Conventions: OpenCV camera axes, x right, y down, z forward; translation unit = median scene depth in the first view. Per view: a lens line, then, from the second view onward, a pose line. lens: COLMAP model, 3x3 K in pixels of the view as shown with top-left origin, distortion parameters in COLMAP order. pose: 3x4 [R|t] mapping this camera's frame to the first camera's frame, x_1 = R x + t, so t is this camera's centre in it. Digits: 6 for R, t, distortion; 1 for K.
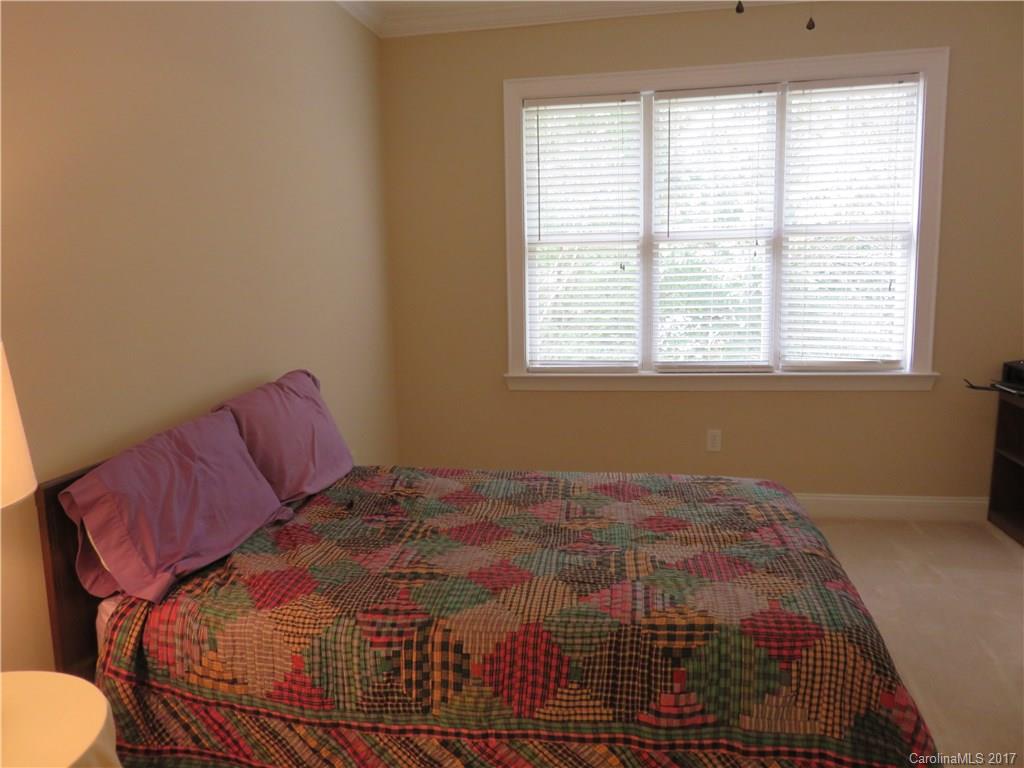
lens RADIAL K [[763.6, 0, 512.0], [0, 763.6, 384.0], [0, 0, 1]] dist [-0.013089, 0.002747]
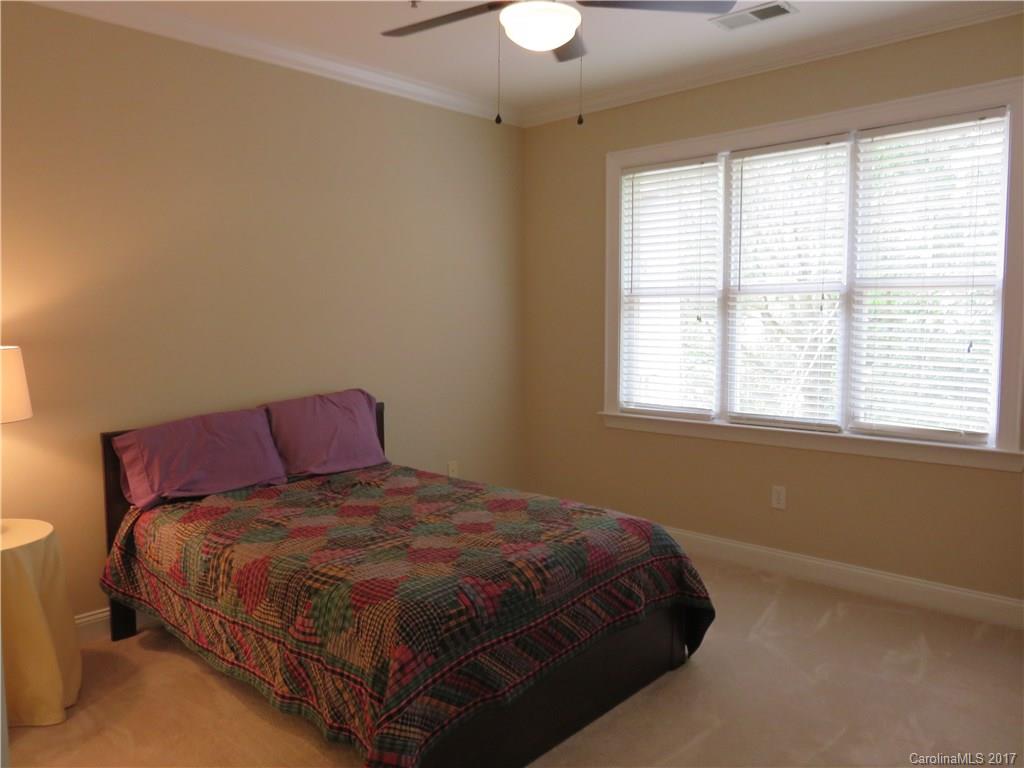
lens RADIAL K [[767.3, 0, 511.1], [0, 767.3, 383.7], [0, 0, 1]] dist [-0.019647, 0.023235]
pose [[0.846607, 0.067060, -0.527976, 0.779892], [-0.096164, 0.994977, -0.027823, -0.017181], [0.523458, 0.074327, 0.848803, -0.031514]]
